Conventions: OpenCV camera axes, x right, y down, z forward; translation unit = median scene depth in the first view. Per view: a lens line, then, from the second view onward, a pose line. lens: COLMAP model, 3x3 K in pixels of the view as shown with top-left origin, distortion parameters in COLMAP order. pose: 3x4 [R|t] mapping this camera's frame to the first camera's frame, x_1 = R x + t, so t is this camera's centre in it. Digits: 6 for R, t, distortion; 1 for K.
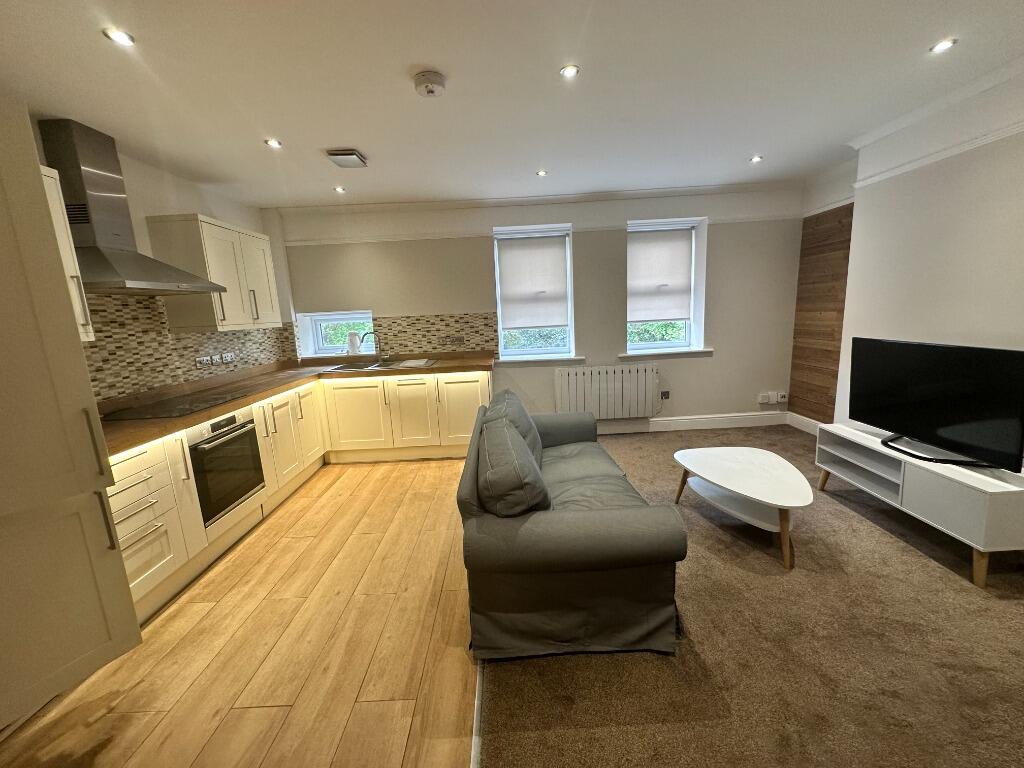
lens RADIAL K [[411.4, 0, 508.3], [0, 411.4, 385.0], [0, 0, 1]] dist [0.001717, 0.000149]
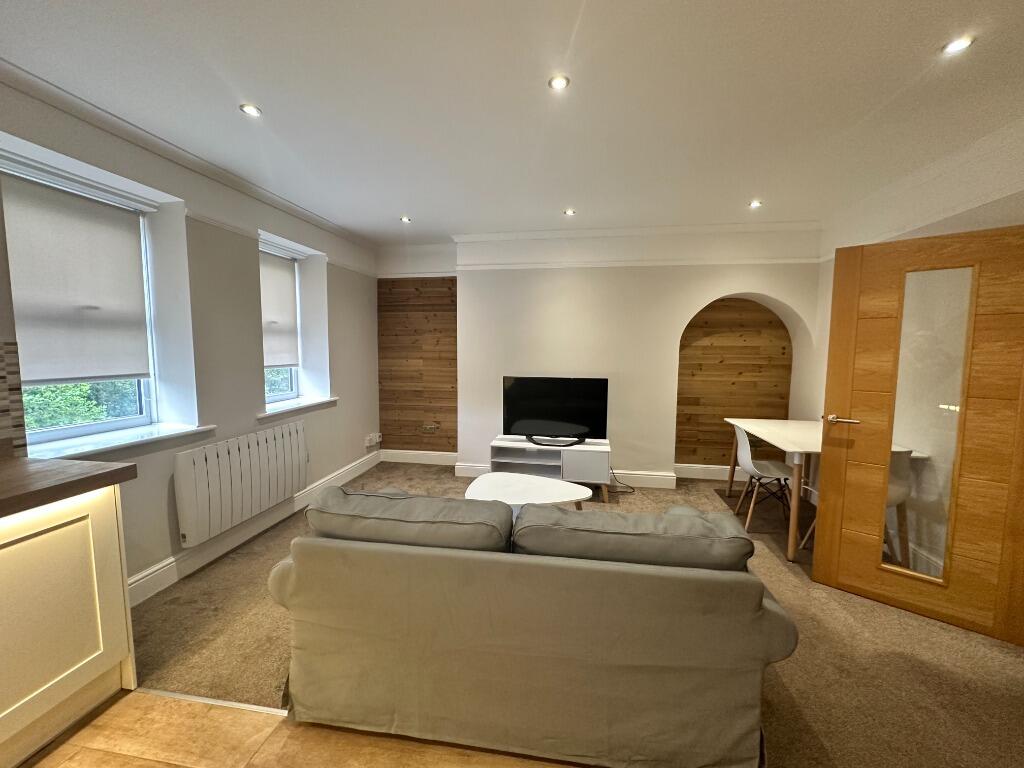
lens RADIAL K [[411.4, 0, 510.8], [0, 411.4, 382.1], [0, 0, 1]] dist [0.001717, 0.000149]
pose [[0.152317, -0.030551, 0.987859, -0.346427], [0.164245, 0.986406, 0.005181, -0.063036], [-0.974589, 0.161462, 0.155264, 0.481637]]
